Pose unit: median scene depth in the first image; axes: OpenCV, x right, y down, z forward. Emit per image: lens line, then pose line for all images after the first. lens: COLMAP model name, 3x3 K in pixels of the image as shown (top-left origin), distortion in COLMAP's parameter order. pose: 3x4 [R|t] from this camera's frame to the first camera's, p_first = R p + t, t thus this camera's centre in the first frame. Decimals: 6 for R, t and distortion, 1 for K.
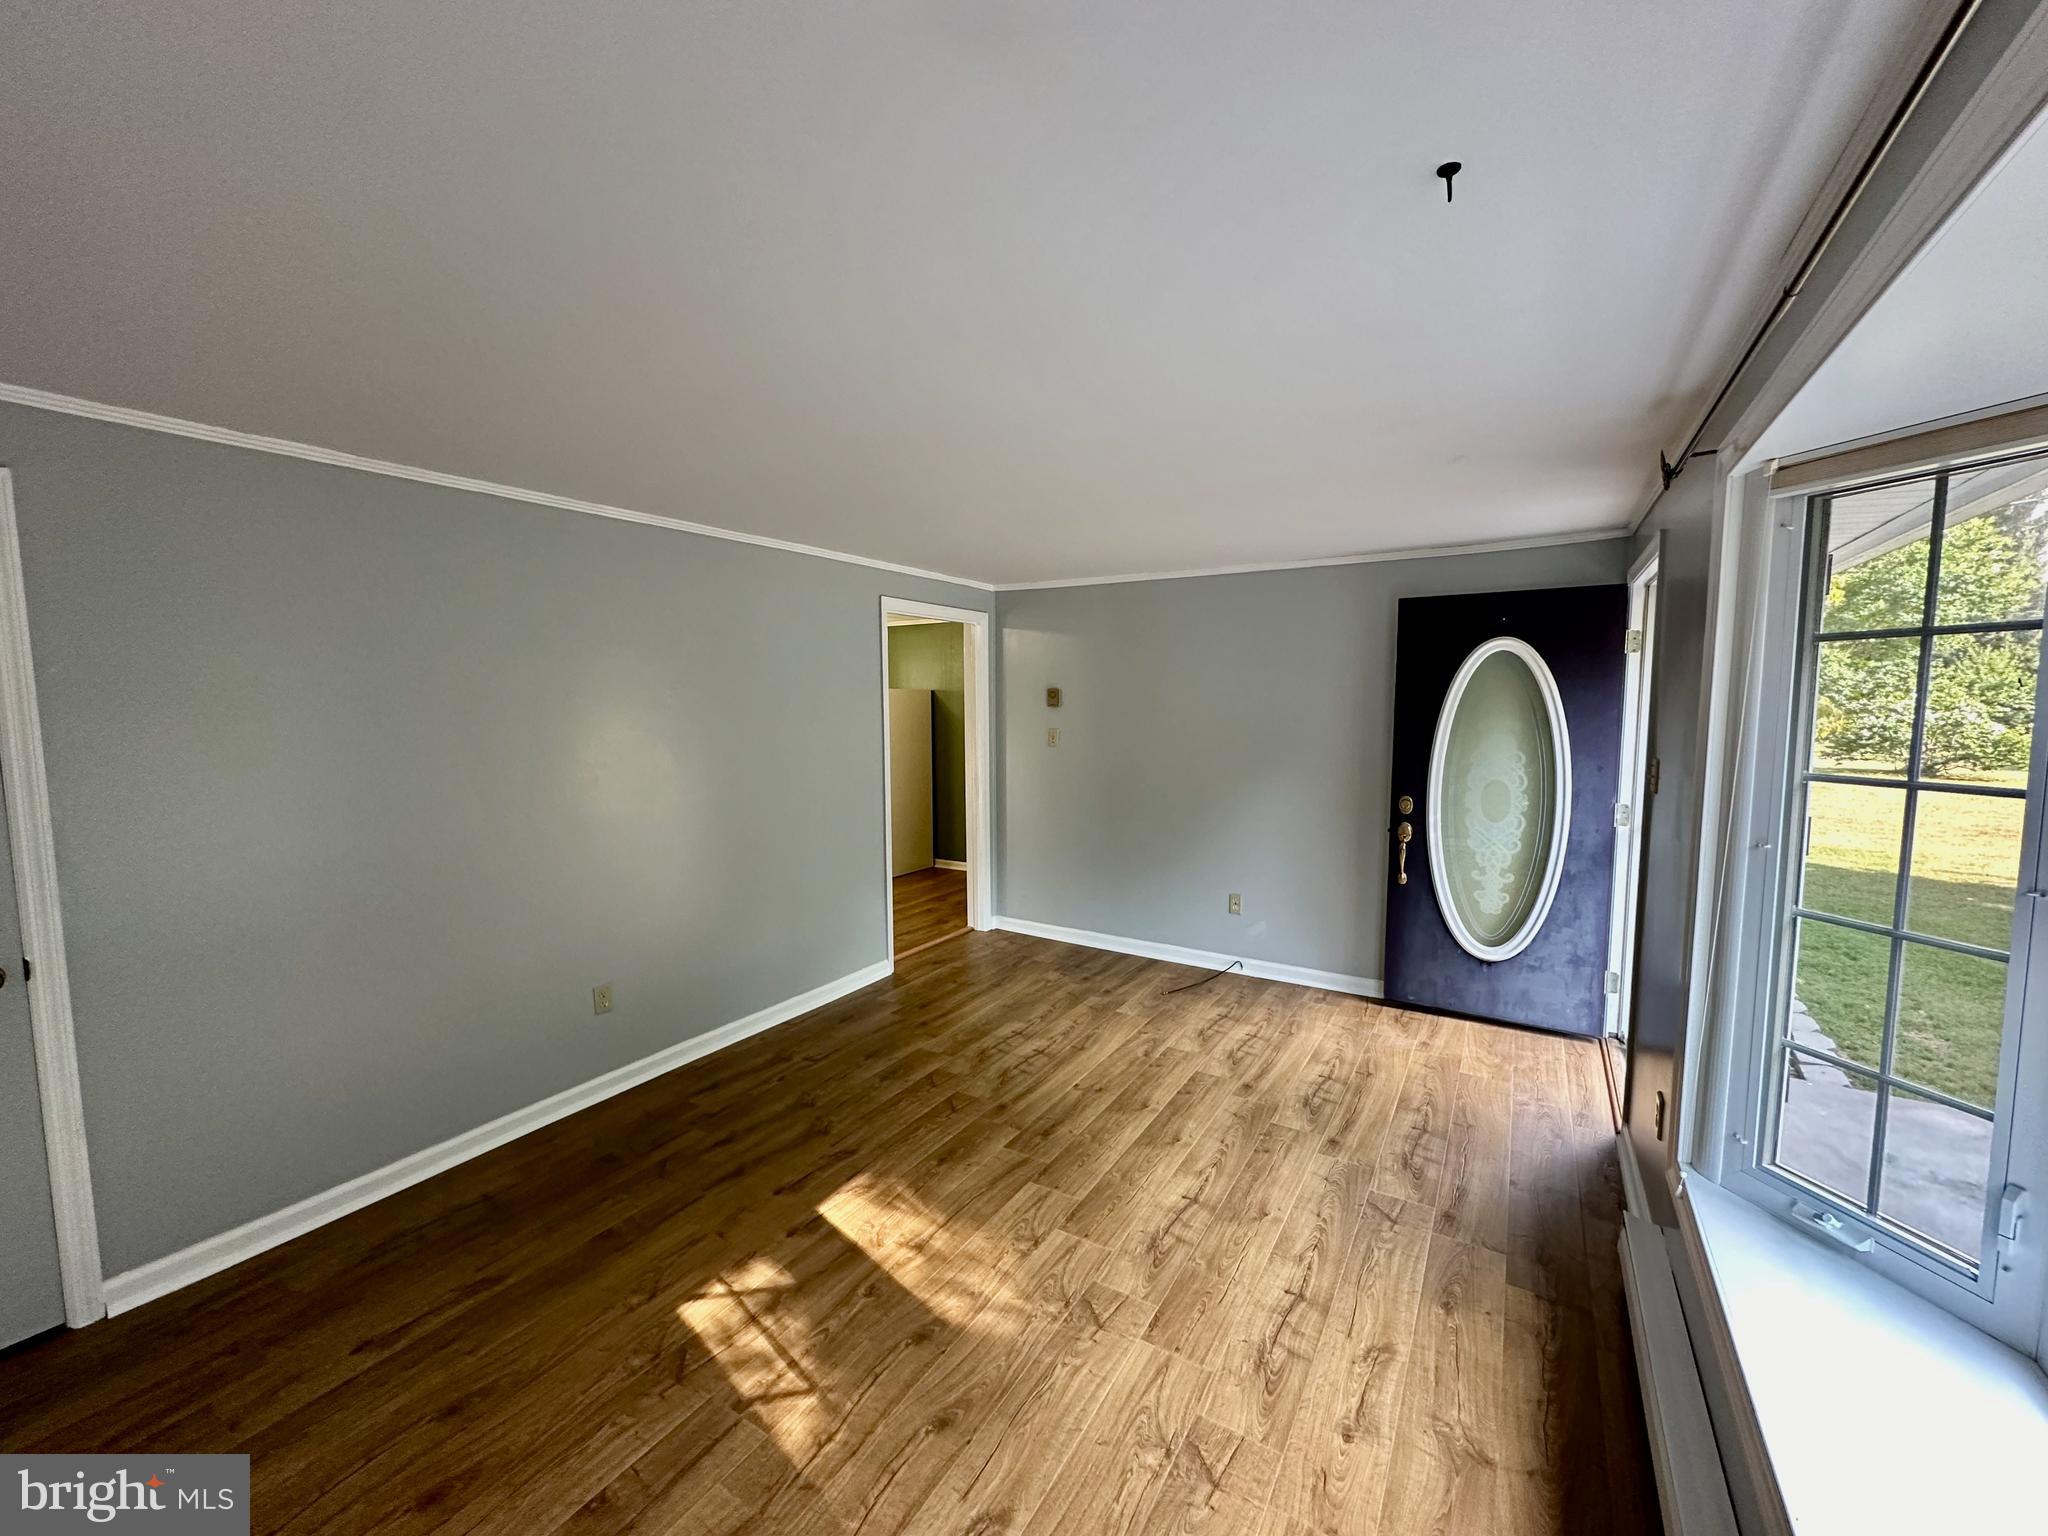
lens RADIAL K [[813.1, 0, 1025.1], [0, 813.1, 775.2], [0, 0, 1]] dist [-0.003909, 0.000837]
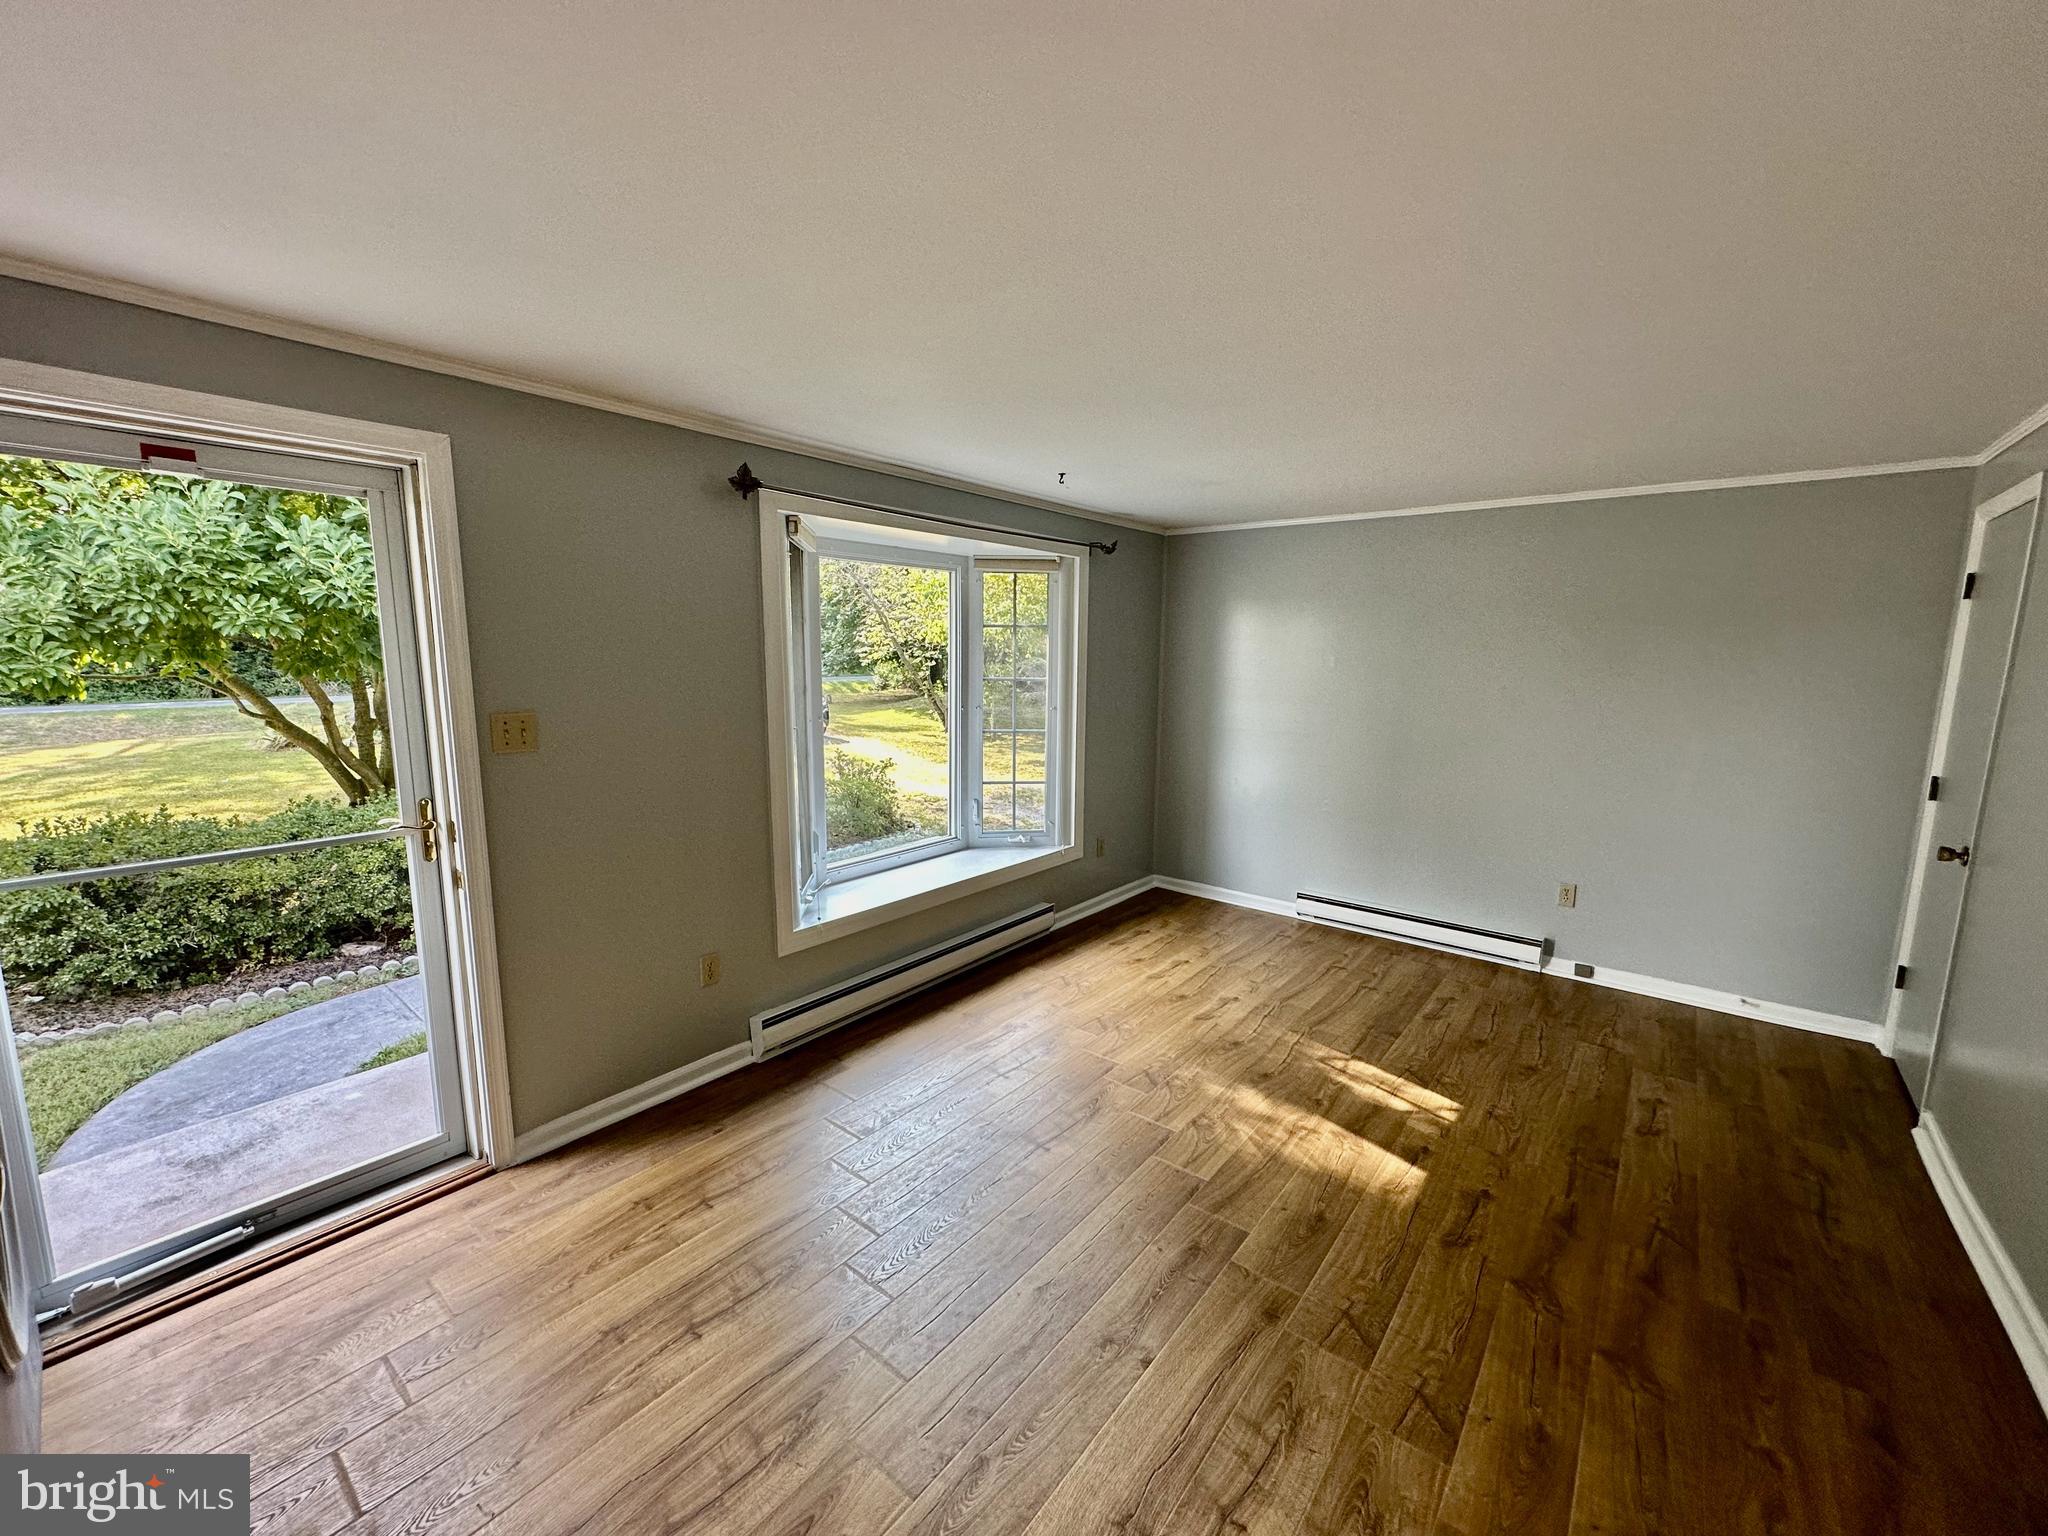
lens RADIAL K [[813.1, 0, 1022.0], [0, 813.1, 766.9], [0, 0, 1]] dist [-0.003909, 0.000837]
pose [[-0.991353, -0.025122, 0.128795, 0.073598], [0.006223, 0.971398, 0.237376, -0.118474], [-0.131075, 0.236125, -0.962842, 1.234112]]
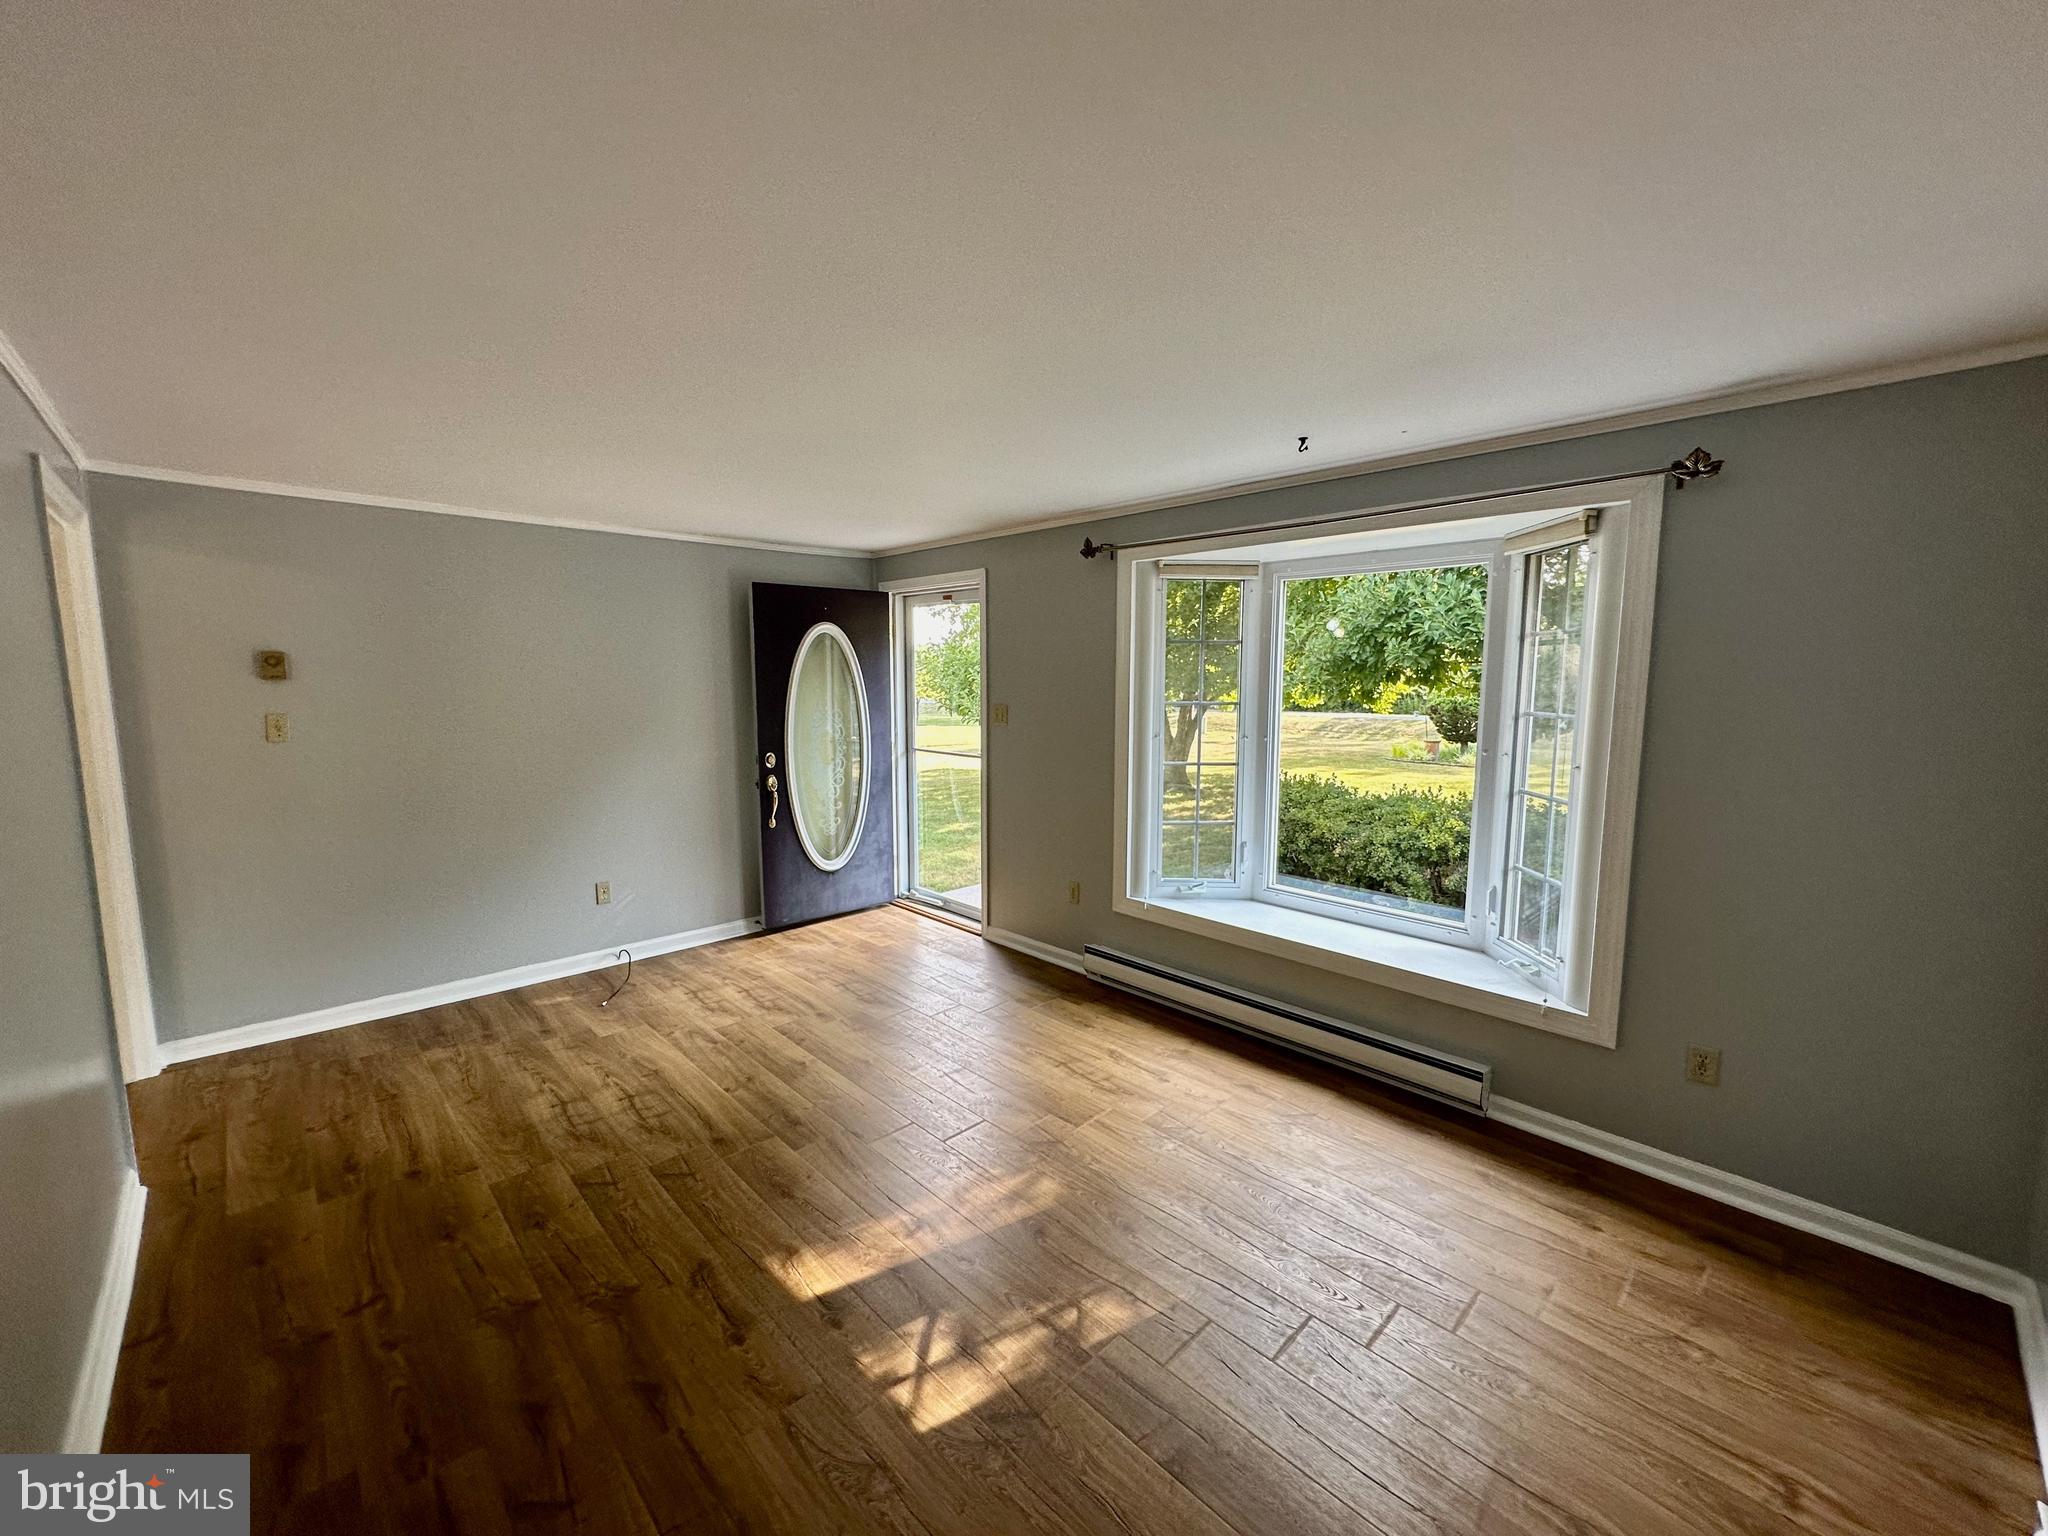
lens RADIAL K [[813.1, 0, 1023.3], [0, 813.1, 770.2], [0, 0, 1]] dist [-0.003909, 0.000837]
pose [[0.250132, -0.114960, 0.961363, -0.593757], [0.090927, 0.991327, 0.094885, -0.028351], [-0.963933, 0.063681, 0.258416, 0.355948]]
